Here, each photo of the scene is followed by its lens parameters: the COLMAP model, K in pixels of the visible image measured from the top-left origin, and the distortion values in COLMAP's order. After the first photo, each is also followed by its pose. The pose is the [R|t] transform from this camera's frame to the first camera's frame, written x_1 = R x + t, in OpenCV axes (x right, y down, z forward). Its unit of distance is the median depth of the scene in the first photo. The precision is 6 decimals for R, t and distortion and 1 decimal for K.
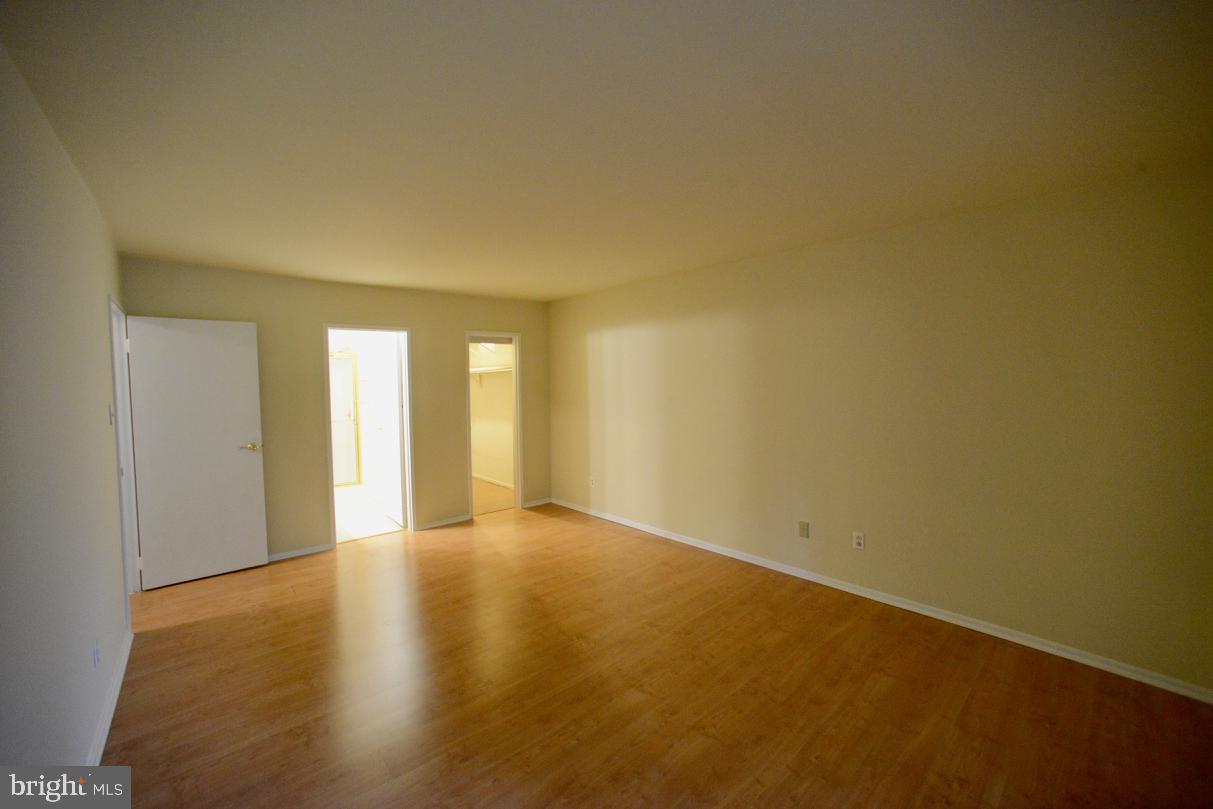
lens RADIAL K [[485.1, 0, 602.4], [0, 485.1, 400.6], [0, 0, 1]] dist [-0.065188, 0.029679]
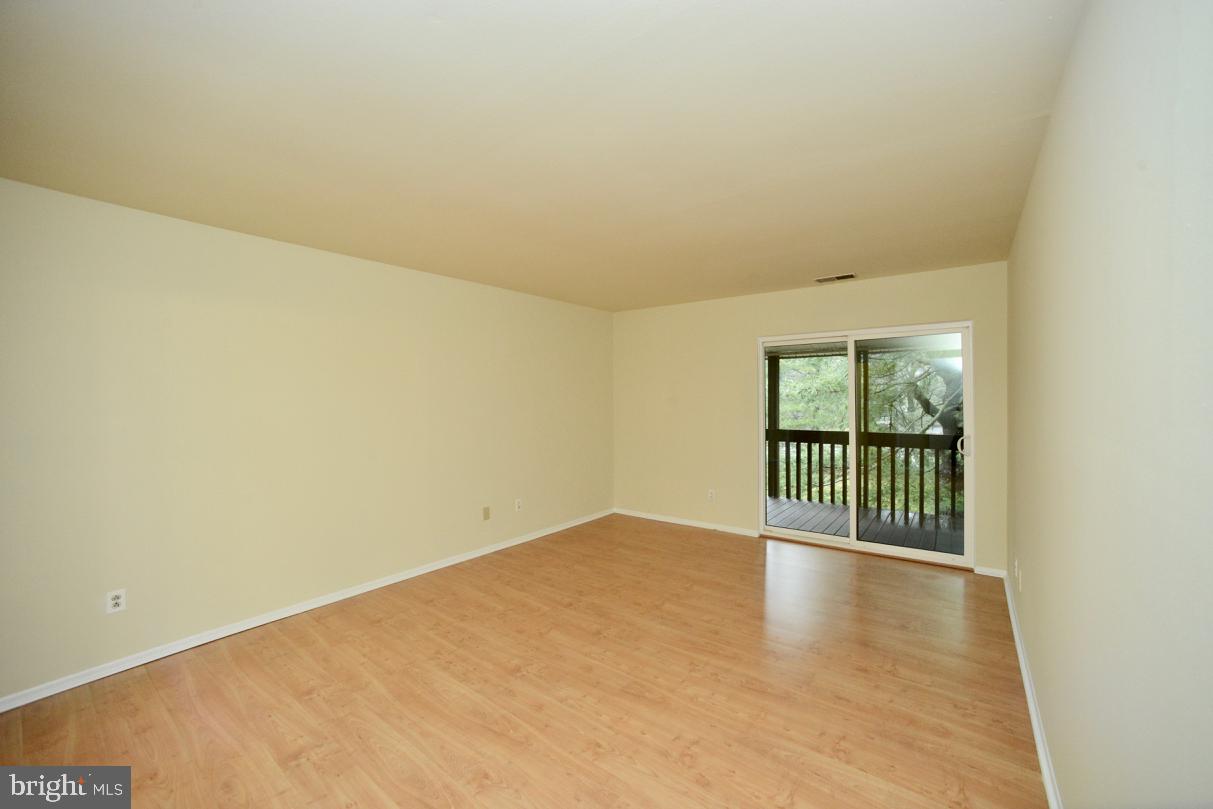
lens RADIAL K [[485.1, 0, 602.4], [0, 485.1, 400.6], [0, 0, 1]] dist [-0.065188, 0.029679]
pose [[-0.221245, 0.001431, 0.975217, -1.031147], [0.023865, 0.999707, 0.003948, -0.022337], [-0.974926, 0.024147, -0.221214, 1.169056]]
